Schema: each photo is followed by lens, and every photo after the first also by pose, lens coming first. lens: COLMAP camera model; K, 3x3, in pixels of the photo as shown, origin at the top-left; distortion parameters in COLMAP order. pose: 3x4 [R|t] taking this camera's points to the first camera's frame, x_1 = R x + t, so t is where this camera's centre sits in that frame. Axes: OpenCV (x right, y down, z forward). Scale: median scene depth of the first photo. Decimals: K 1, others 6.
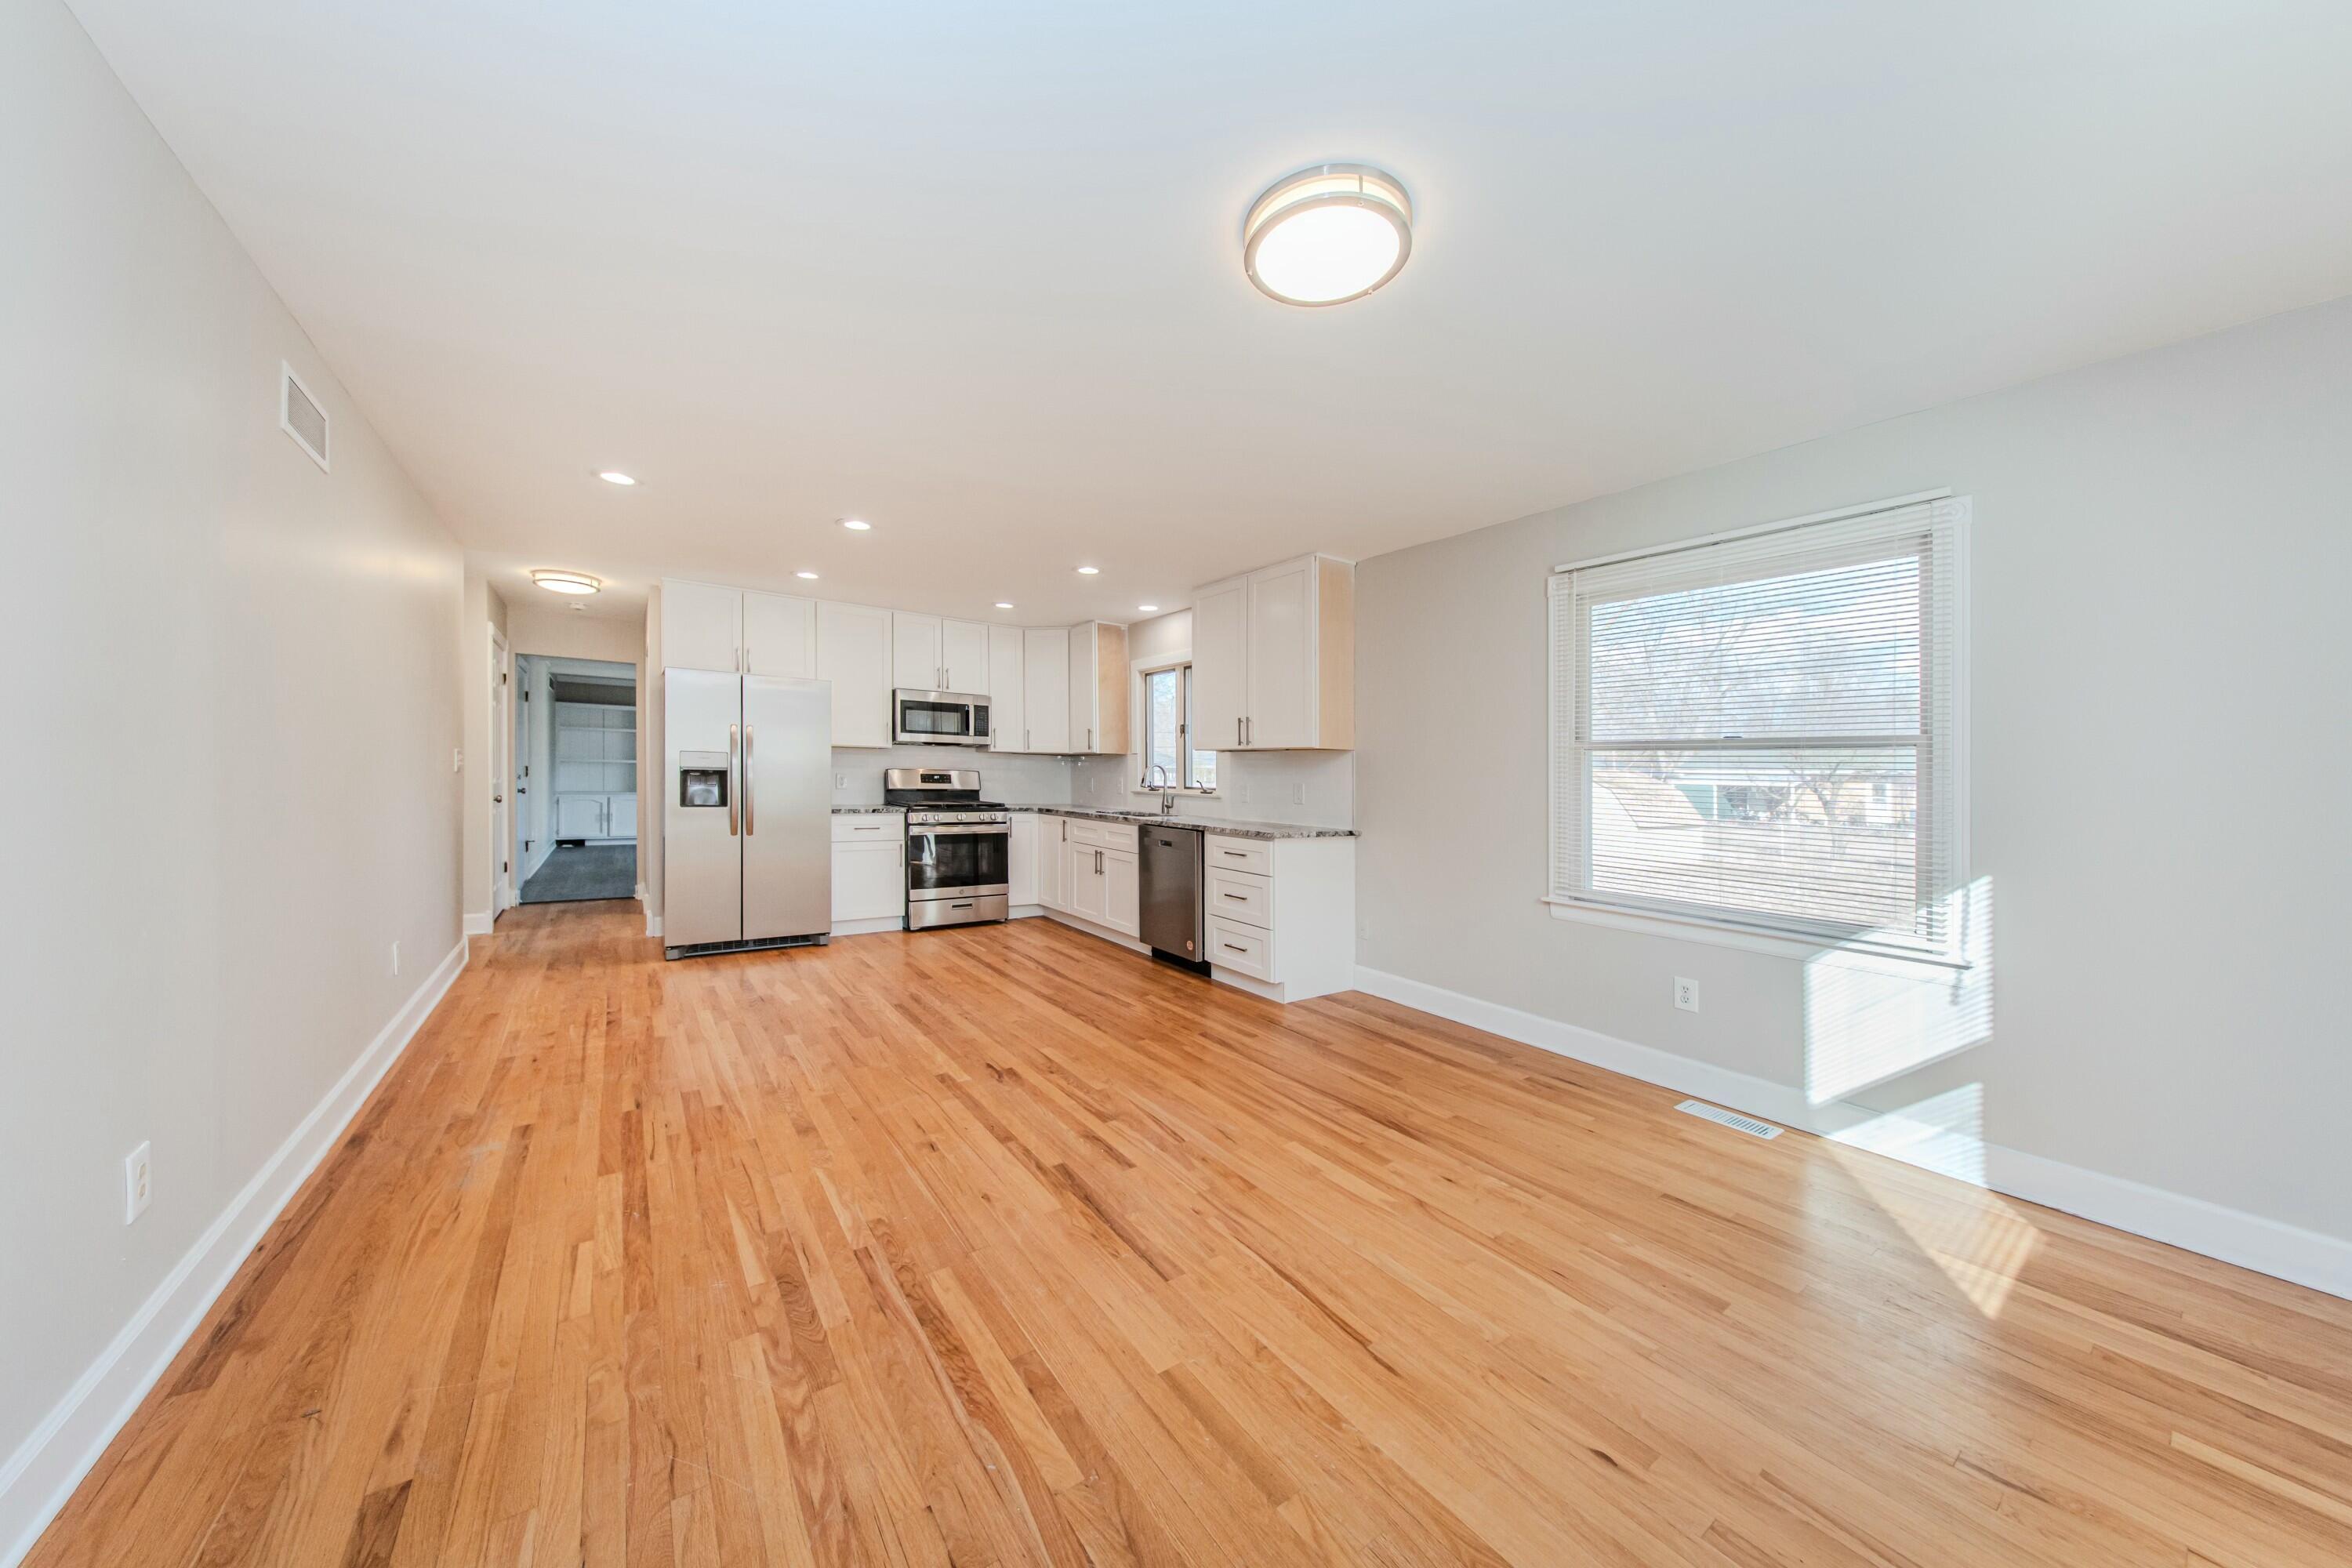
lens RADIAL K [[795.0, 0, 1167.1], [0, 795.0, 774.5], [0, 0, 1]] dist [0.000641, -0.000070]
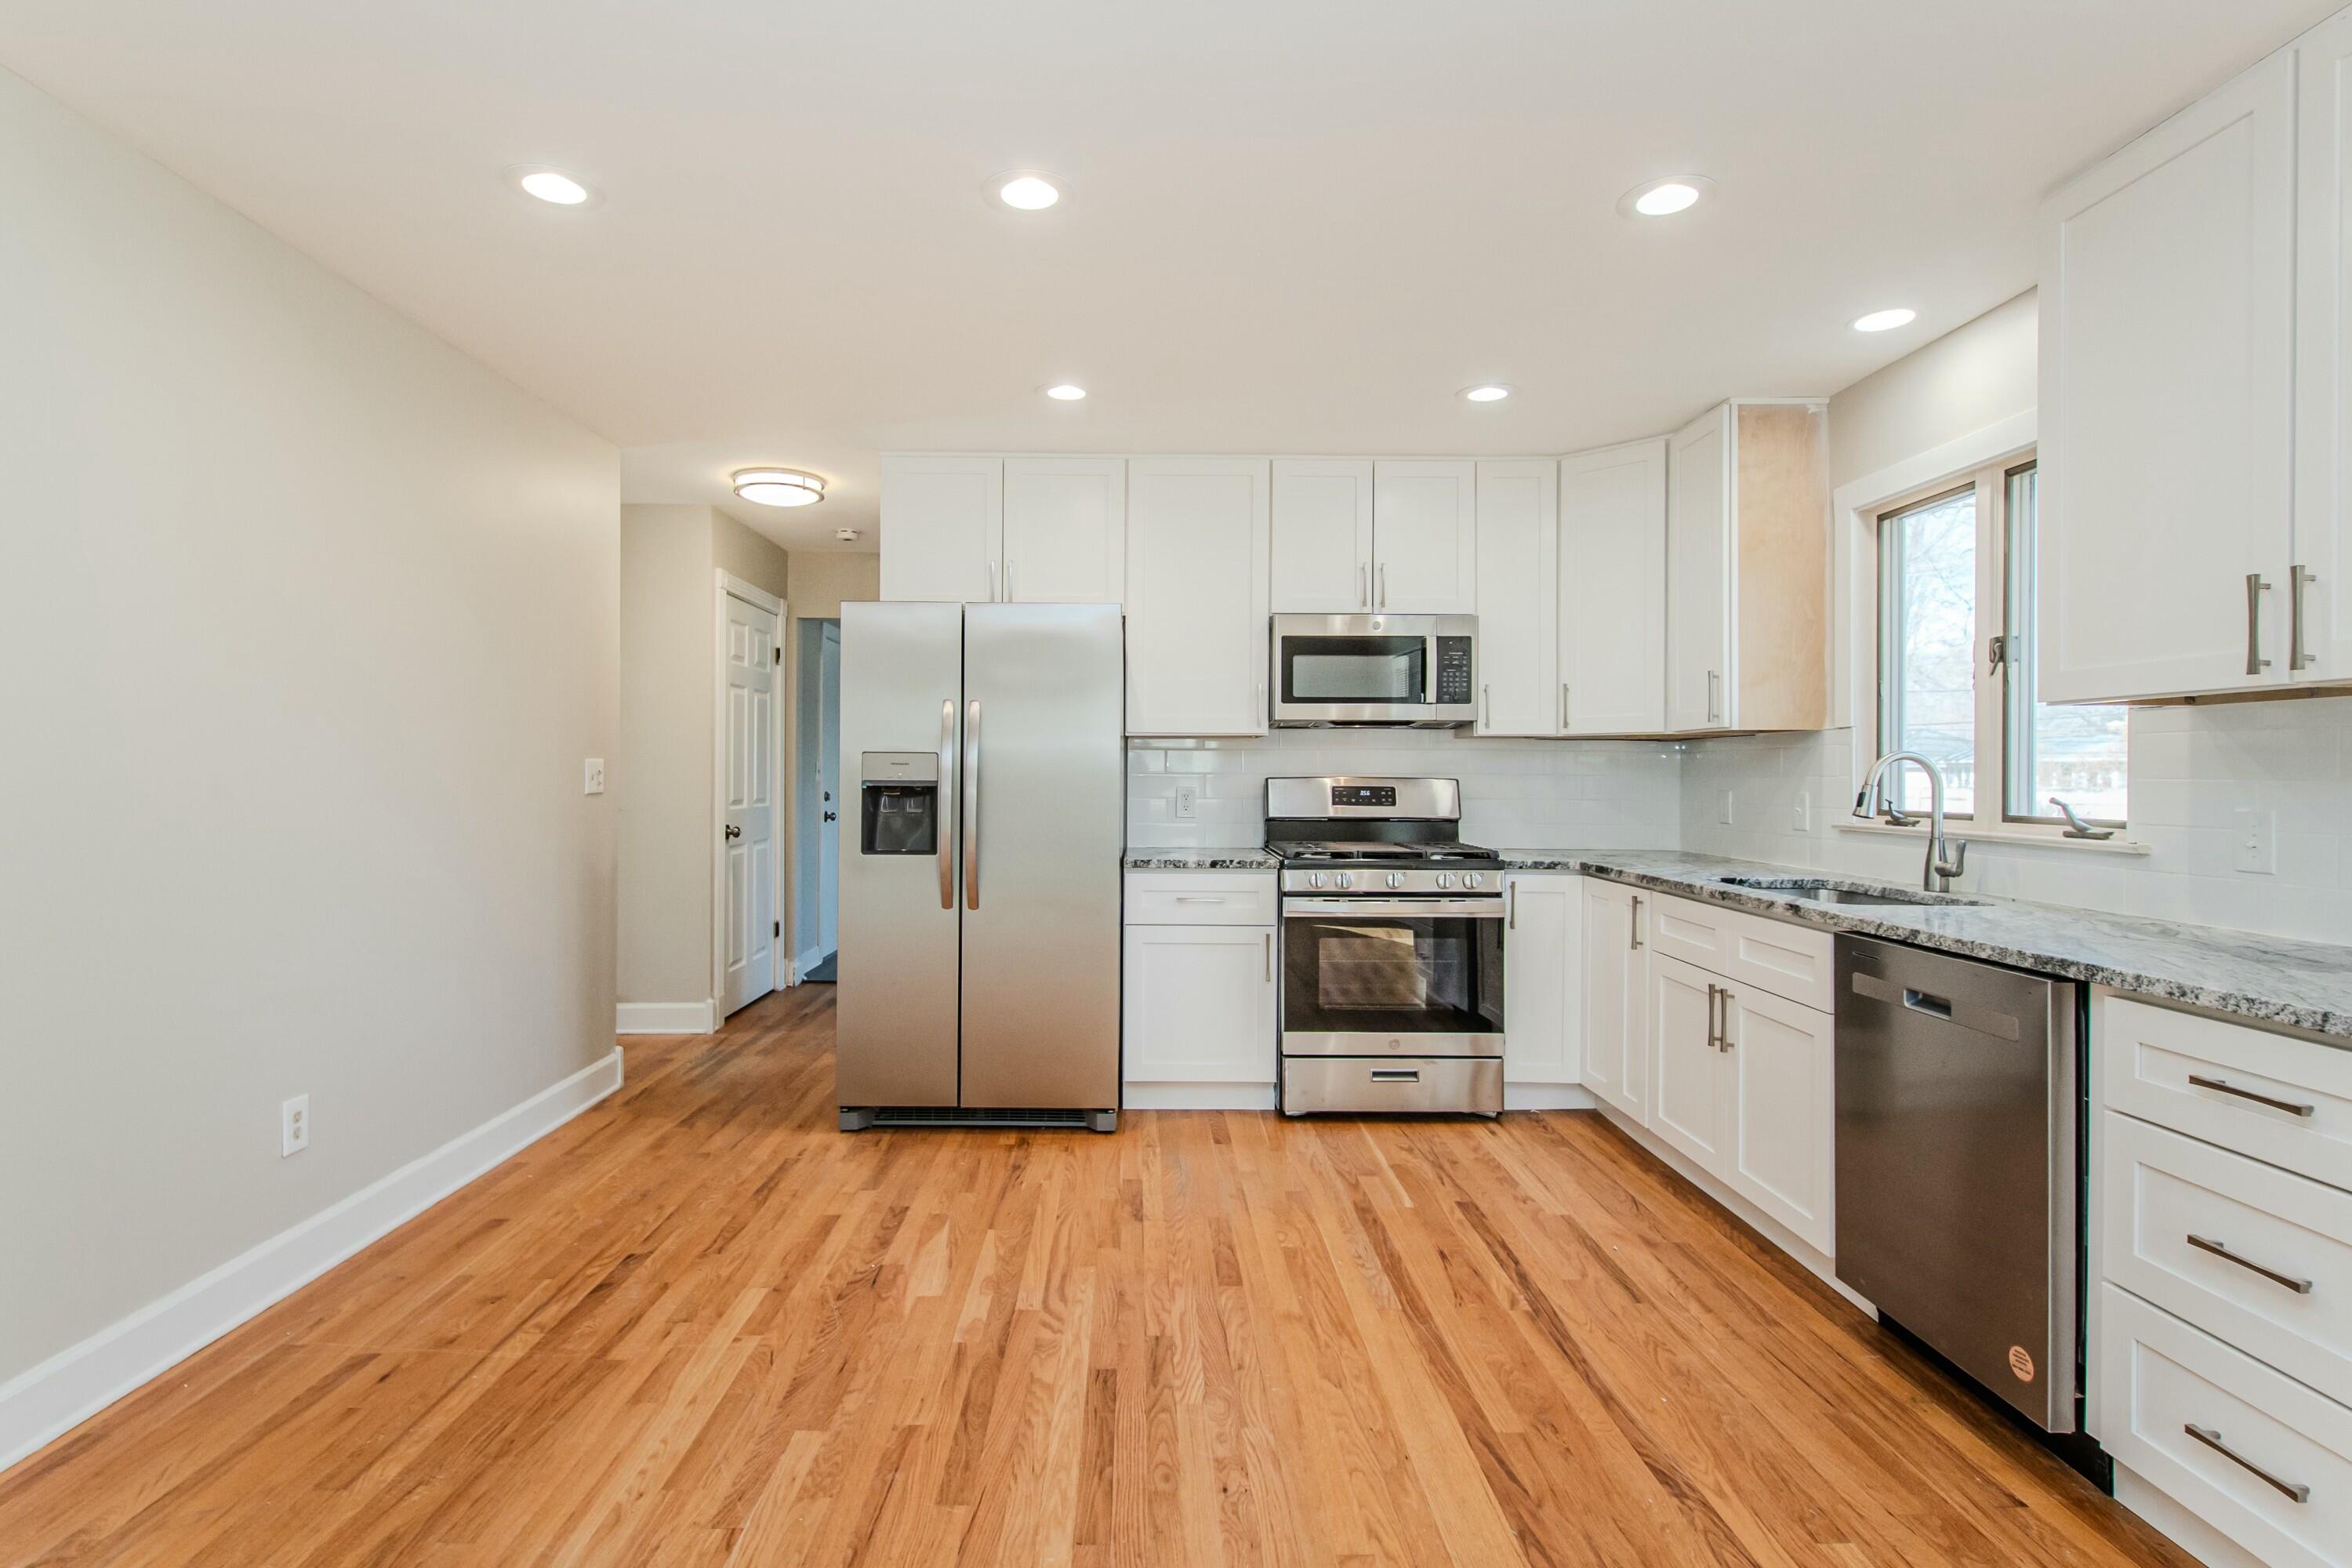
lens RADIAL K [[1174.0, 0, 1150.4], [0, 1174.0, 822.9], [0, 0, 1]] dist [0.014748, -0.000568]
pose [[0.822892, 0.006924, -0.568156, 0.010449], [0.012936, 0.999438, 0.030917, -0.002765], [0.568051, -0.032791, 0.822340, 0.432966]]
